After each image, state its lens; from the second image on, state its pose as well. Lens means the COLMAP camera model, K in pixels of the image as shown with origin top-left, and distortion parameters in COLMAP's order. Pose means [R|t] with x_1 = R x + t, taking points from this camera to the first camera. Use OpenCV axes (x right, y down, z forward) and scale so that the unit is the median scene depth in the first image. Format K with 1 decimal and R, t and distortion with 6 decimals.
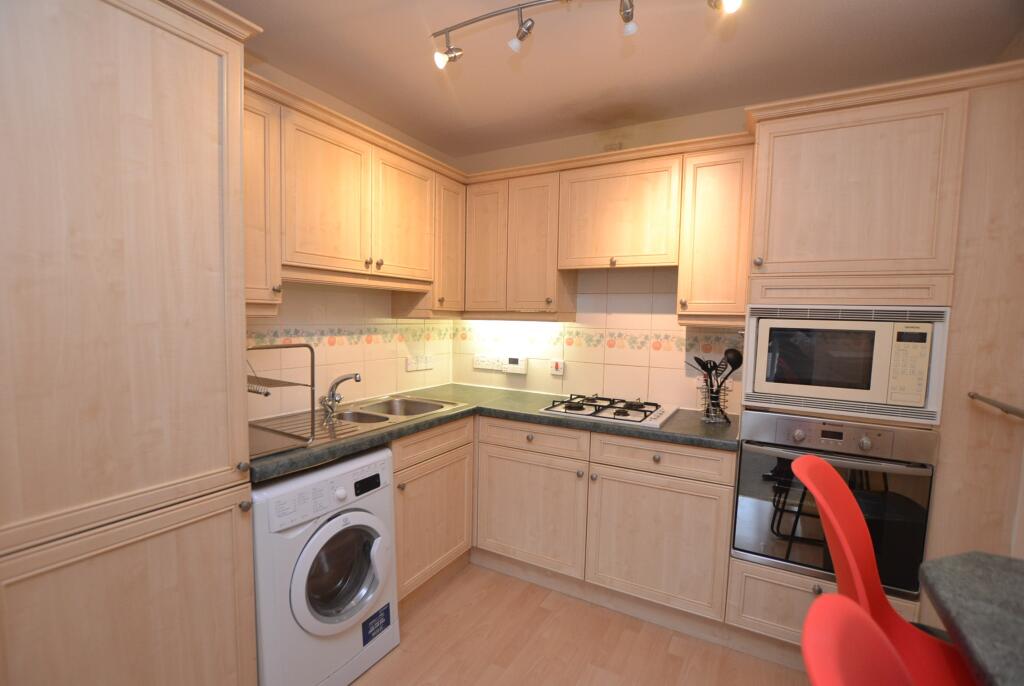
lens RADIAL K [[463.4, 0, 512.0], [0, 463.4, 343.0], [0, 0, 1]] dist [0.000803, -0.000004]
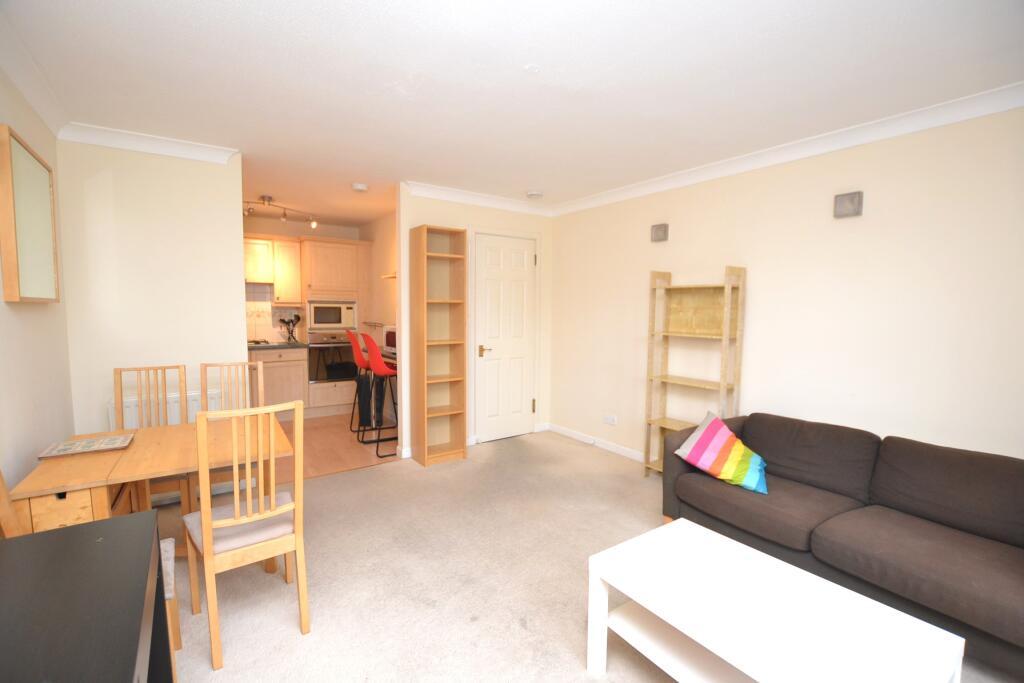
lens RADIAL K [[463.4, 0, 512.0], [0, 463.4, 341.5], [0, 0, 1]] dist [0.000803, -0.000004]
pose [[0.422808, -0.089604, 0.901779, -1.721709], [0.053345, 0.995835, 0.073938, 0.042443], [-0.904648, 0.016844, 0.425827, -1.538822]]
